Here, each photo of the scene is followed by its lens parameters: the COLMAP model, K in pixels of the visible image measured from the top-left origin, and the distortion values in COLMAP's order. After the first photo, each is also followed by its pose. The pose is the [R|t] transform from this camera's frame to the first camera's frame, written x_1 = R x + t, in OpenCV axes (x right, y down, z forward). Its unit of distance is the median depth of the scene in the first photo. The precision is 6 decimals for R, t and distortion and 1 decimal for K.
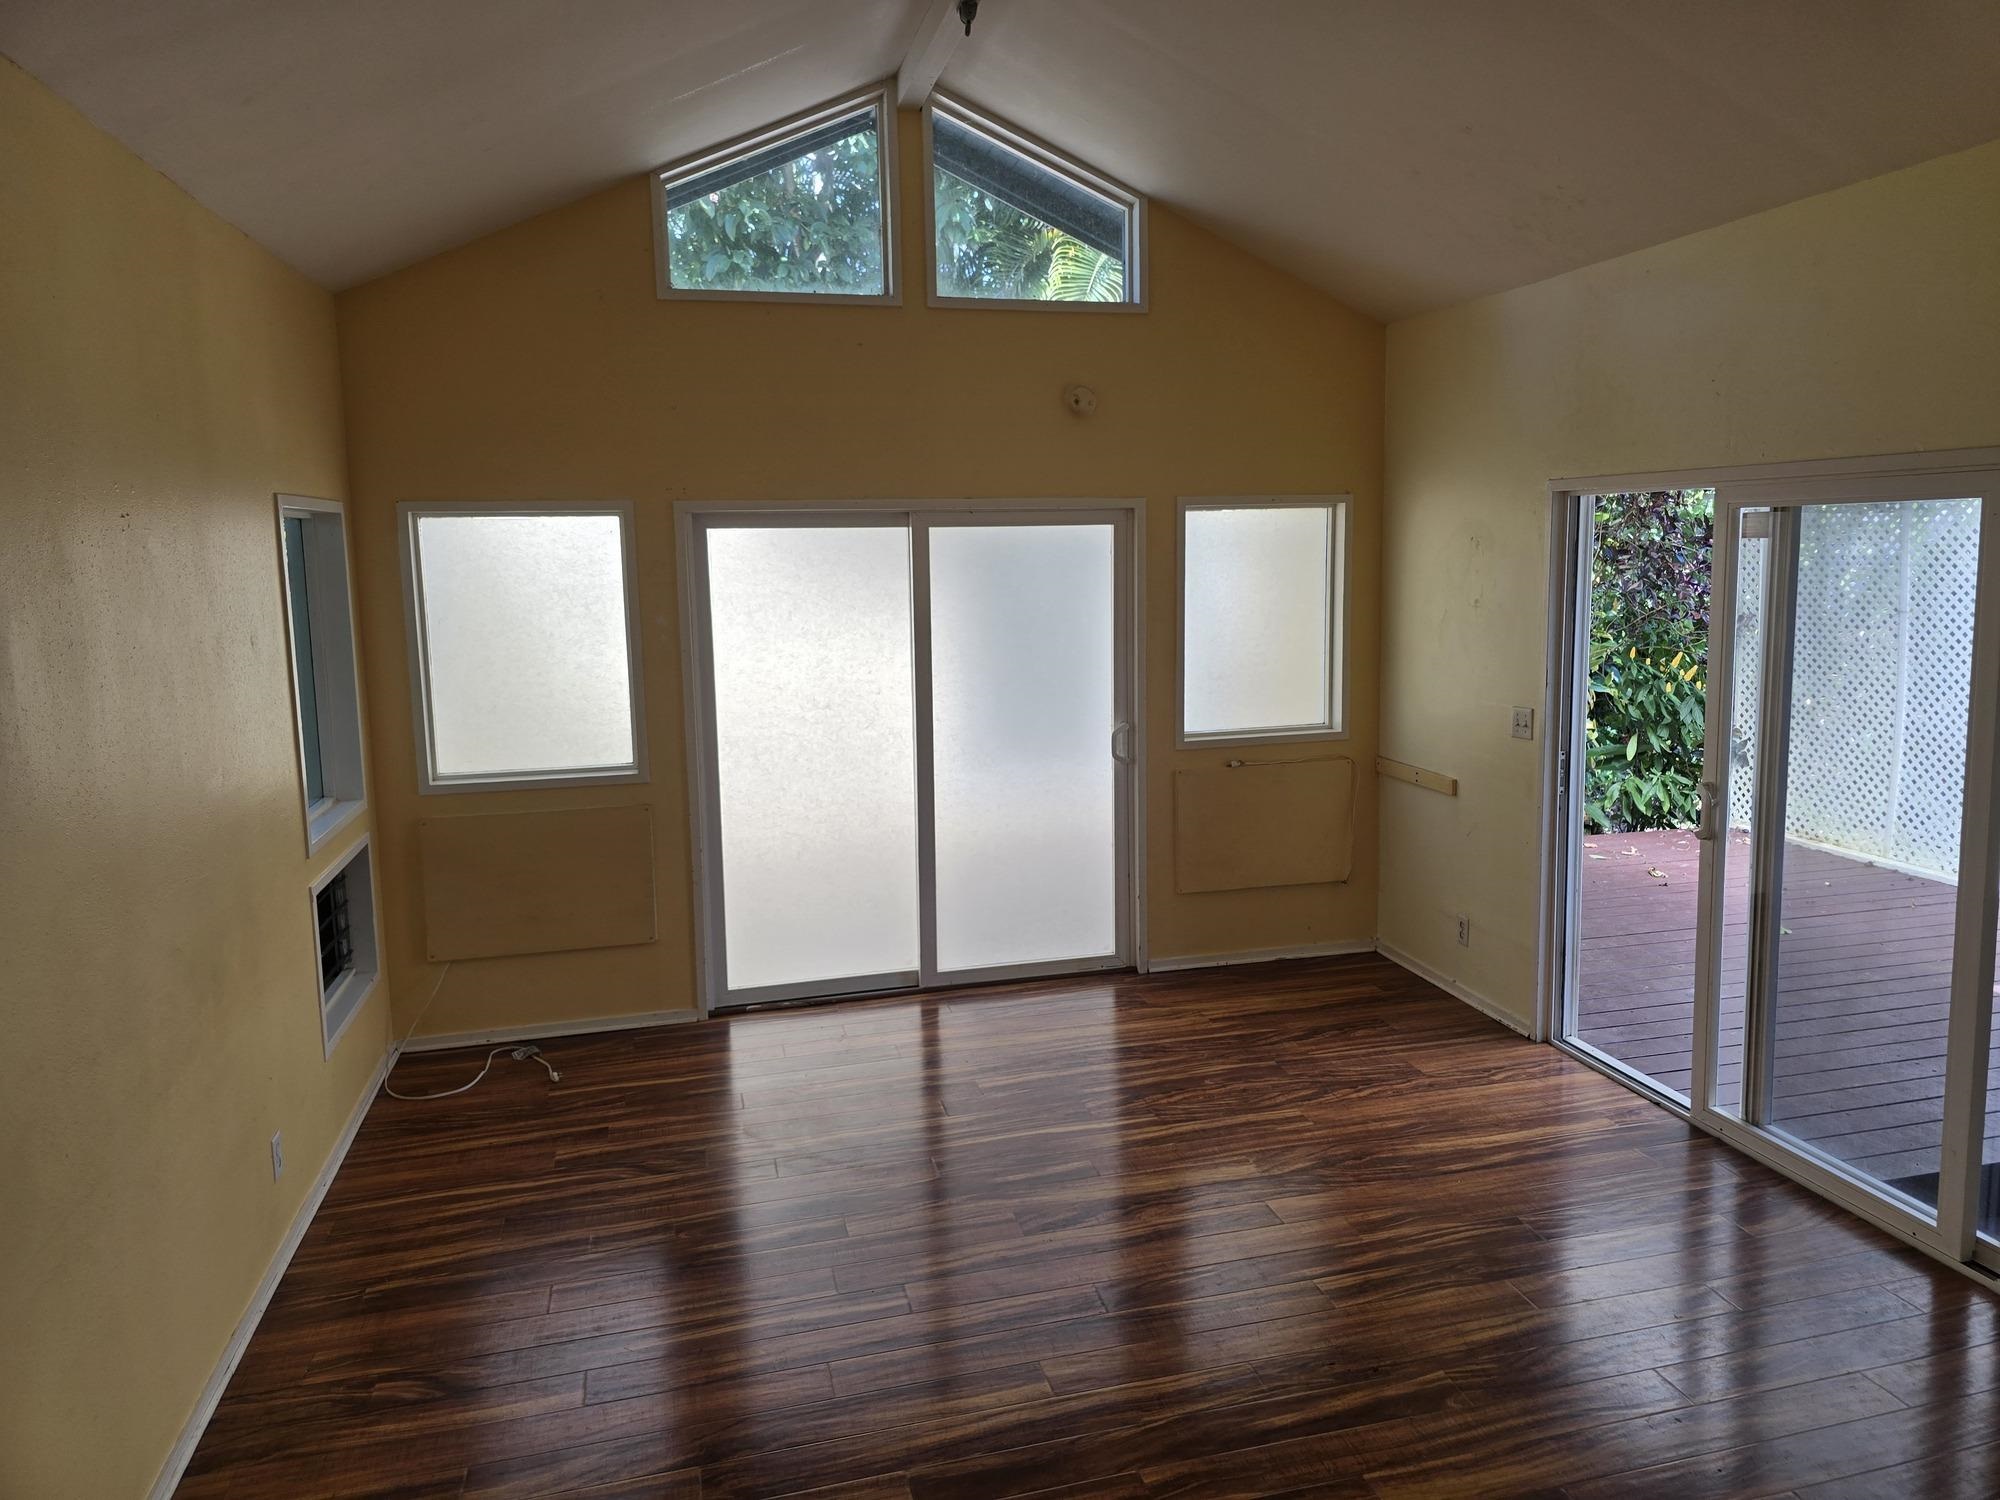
lens RADIAL K [[1370.3, 0, 1045.1], [0, 1370.3, 714.4], [0, 0, 1]] dist [0.011119, -0.000782]
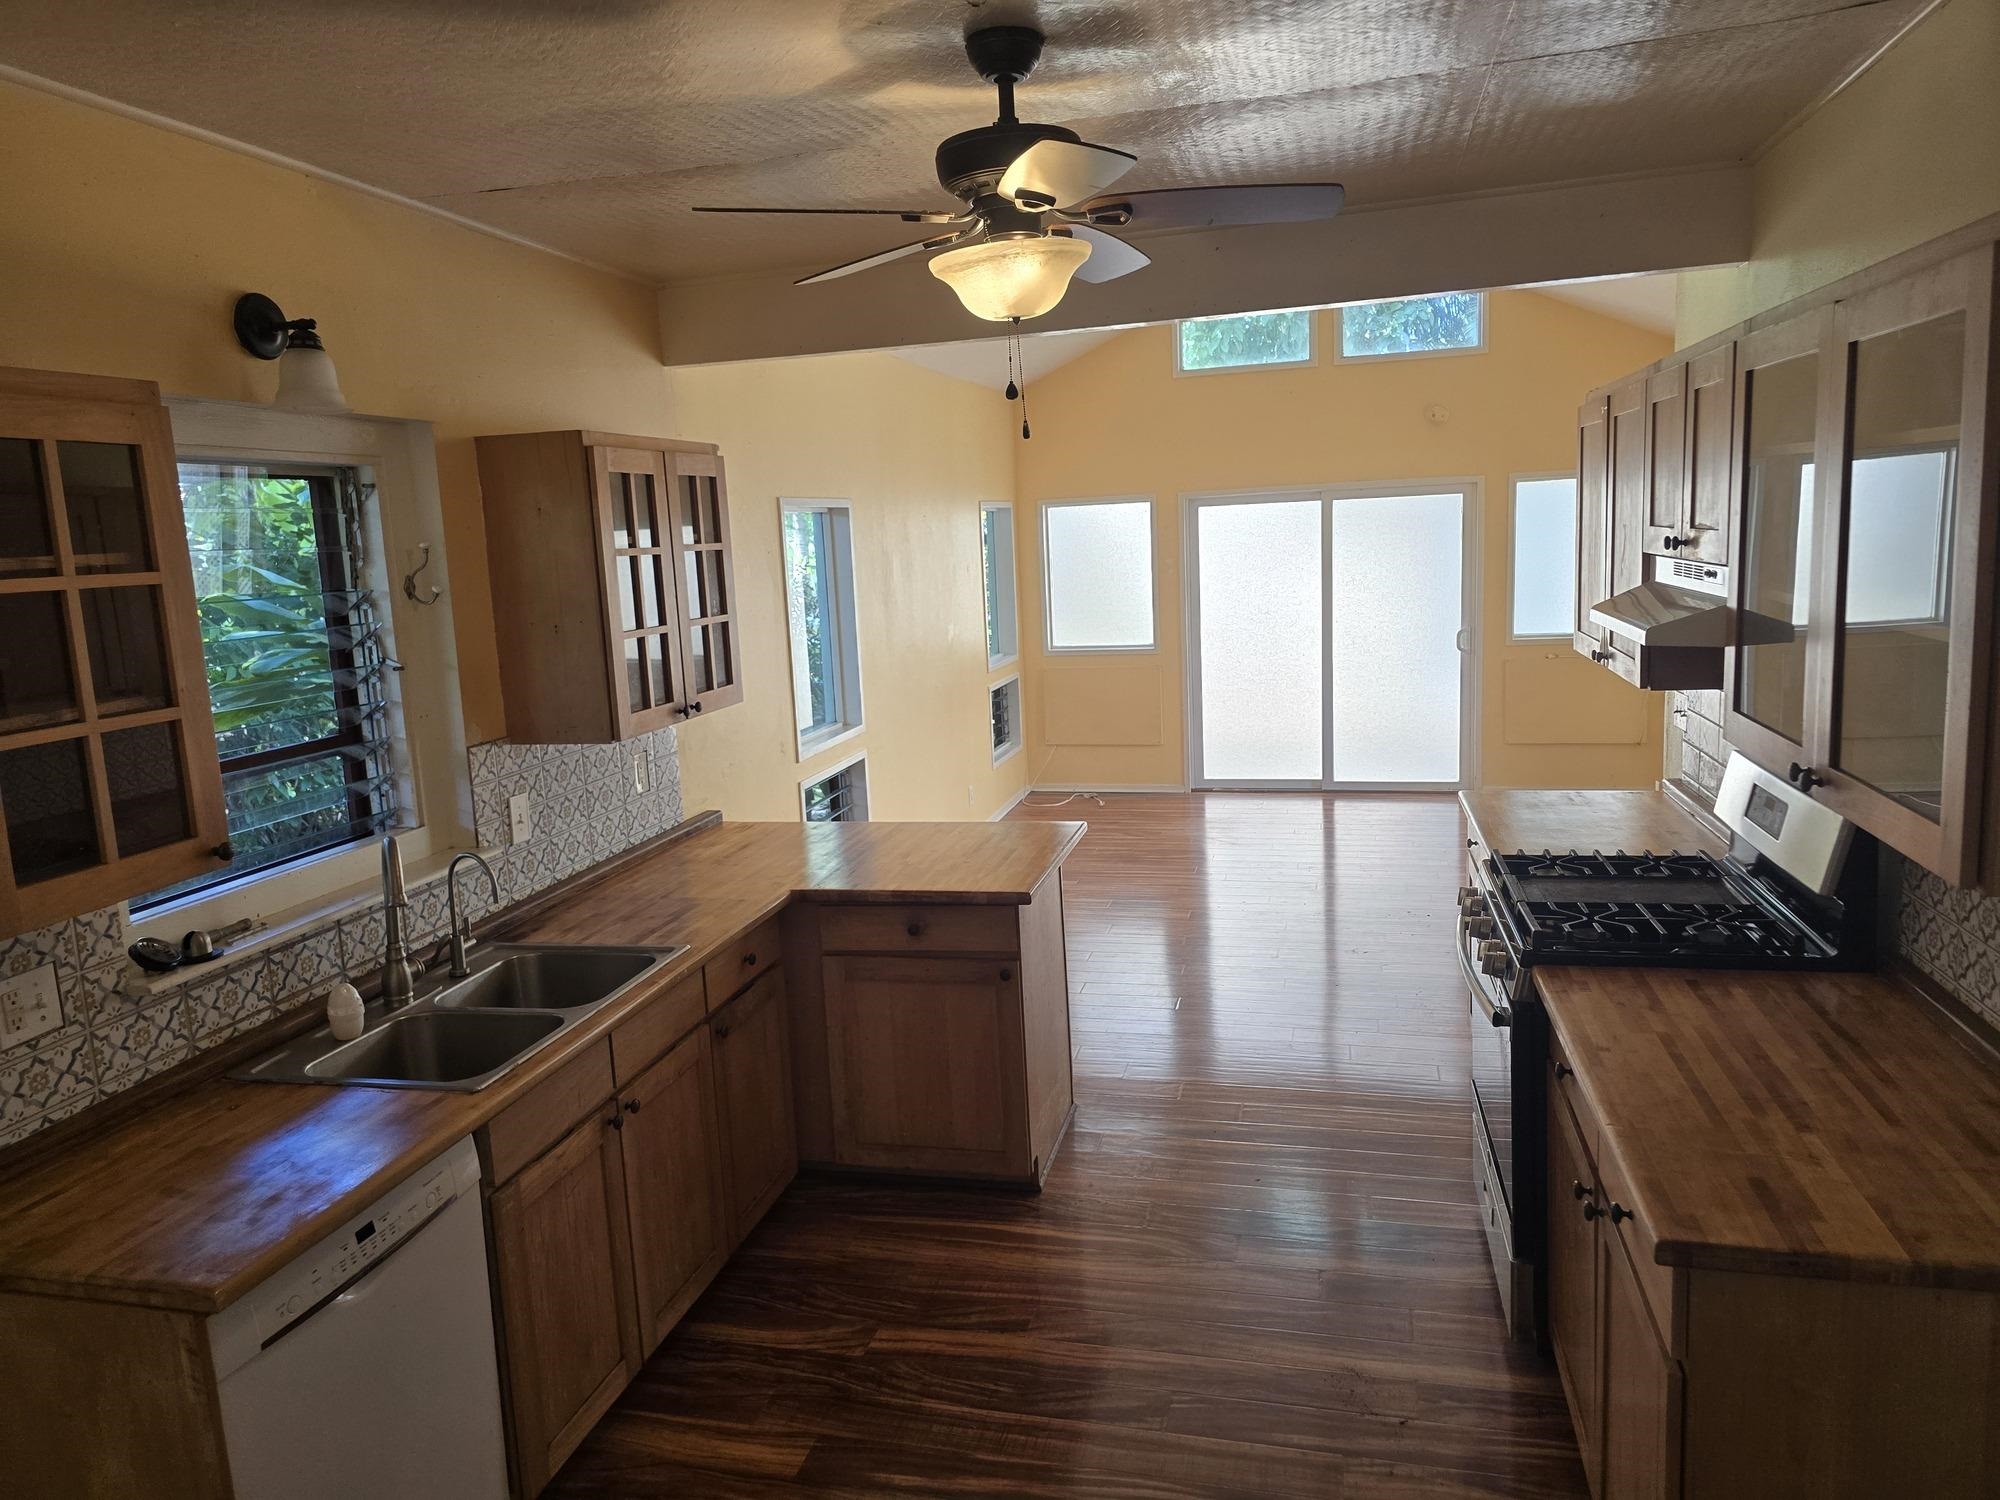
lens RADIAL K [[1370.3, 0, 995.1], [0, 1370.3, 755.0], [0, 0, 1]] dist [0.011119, -0.000782]
pose [[0.876587, 0.051067, -0.478527, 0.356889], [-0.025706, 0.997903, 0.059405, 0.076293], [0.480557, -0.039773, 0.876061, -0.622072]]
